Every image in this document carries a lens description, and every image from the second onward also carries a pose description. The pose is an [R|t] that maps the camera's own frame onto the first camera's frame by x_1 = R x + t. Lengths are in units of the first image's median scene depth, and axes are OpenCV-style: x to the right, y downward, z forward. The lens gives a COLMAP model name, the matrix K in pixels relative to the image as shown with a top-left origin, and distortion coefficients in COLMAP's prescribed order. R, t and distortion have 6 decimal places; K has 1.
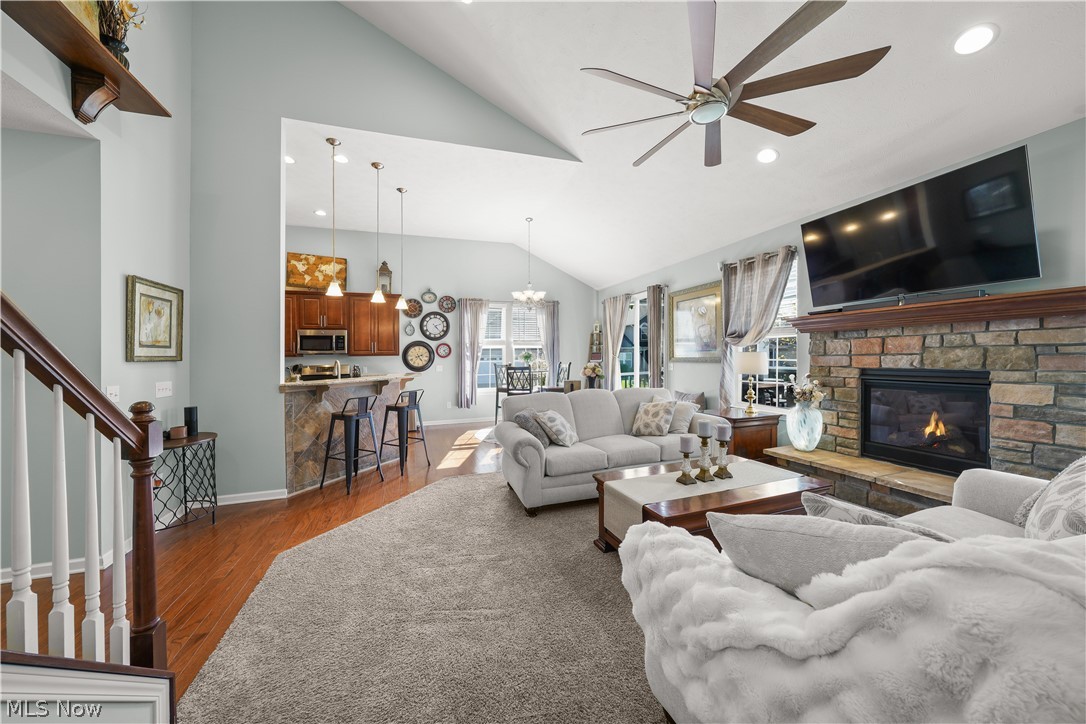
lens RADIAL K [[375.9, 0, 544.9], [0, 375.9, 356.6], [0, 0, 1]] dist [-0.016789, -0.000242]
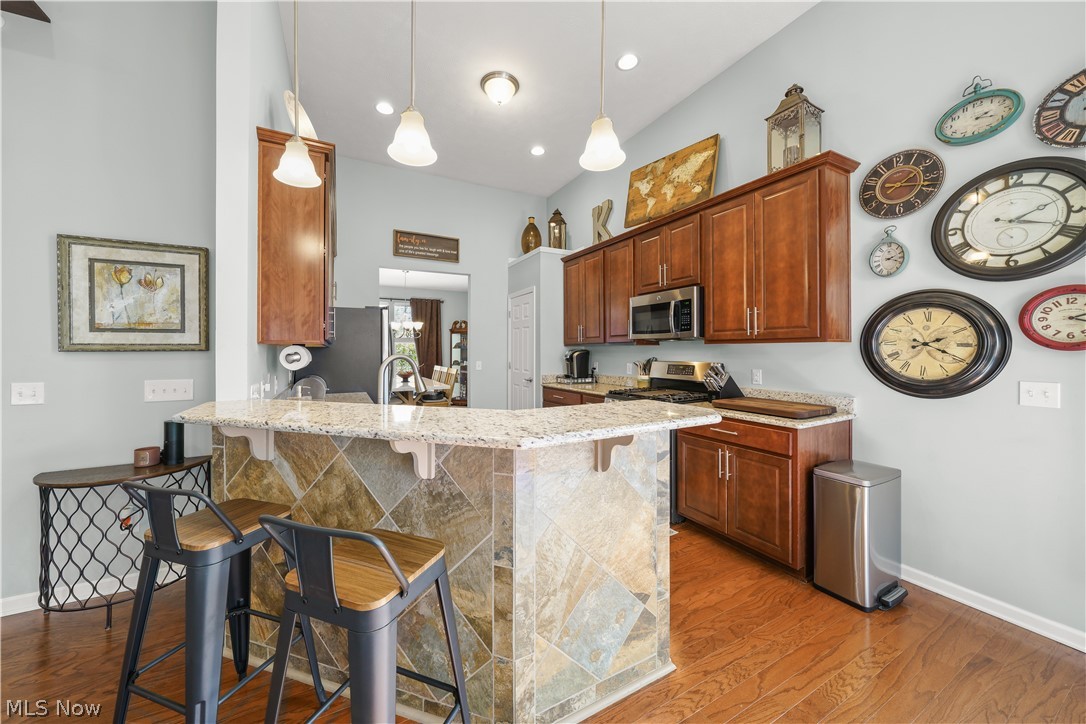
lens RADIAL K [[375.9, 0, 526.7], [0, 375.9, 347.7], [0, 0, 1]] dist [-0.016789, -0.000242]
pose [[0.102272, 0.006840, -0.994733, -0.089909], [-0.002530, 0.999975, 0.006616, 0.000812], [0.994753, 0.001840, 0.102287, 0.676251]]
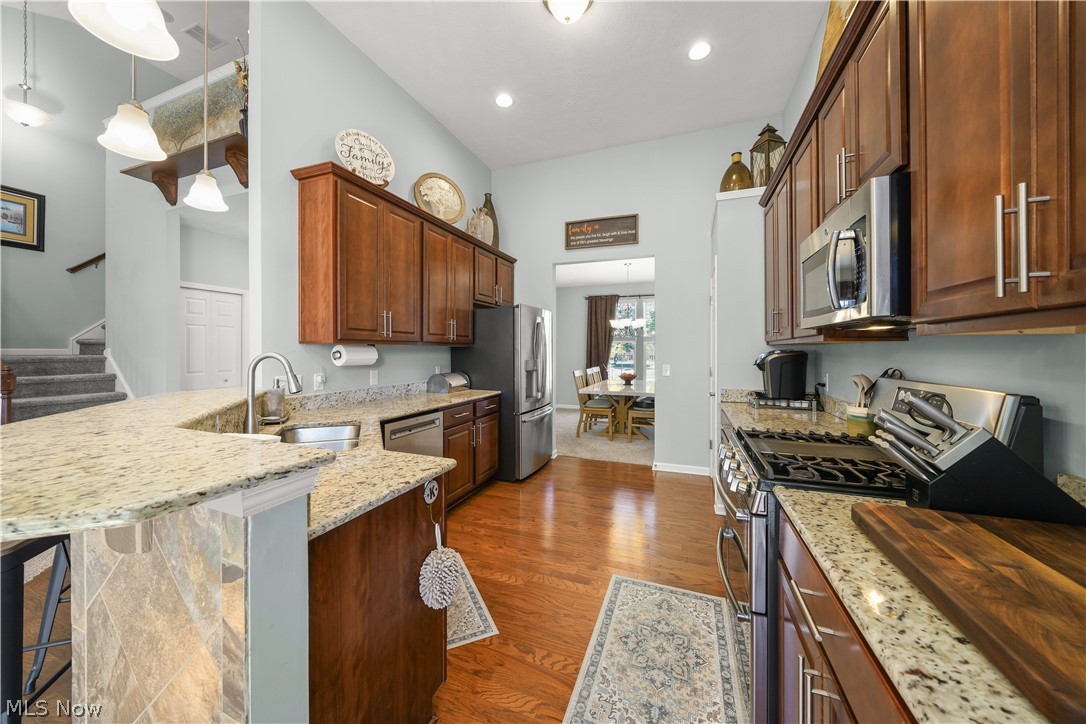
lens RADIAL K [[375.9, 0, 538.4], [0, 375.9, 352.2], [0, 0, 1]] dist [-0.016789, -0.000242]
pose [[-0.676107, 0.014475, -0.736661, -0.292185], [0.003482, 0.999859, 0.016450, 0.003296], [0.736795, 0.008557, -0.676062, 0.916902]]
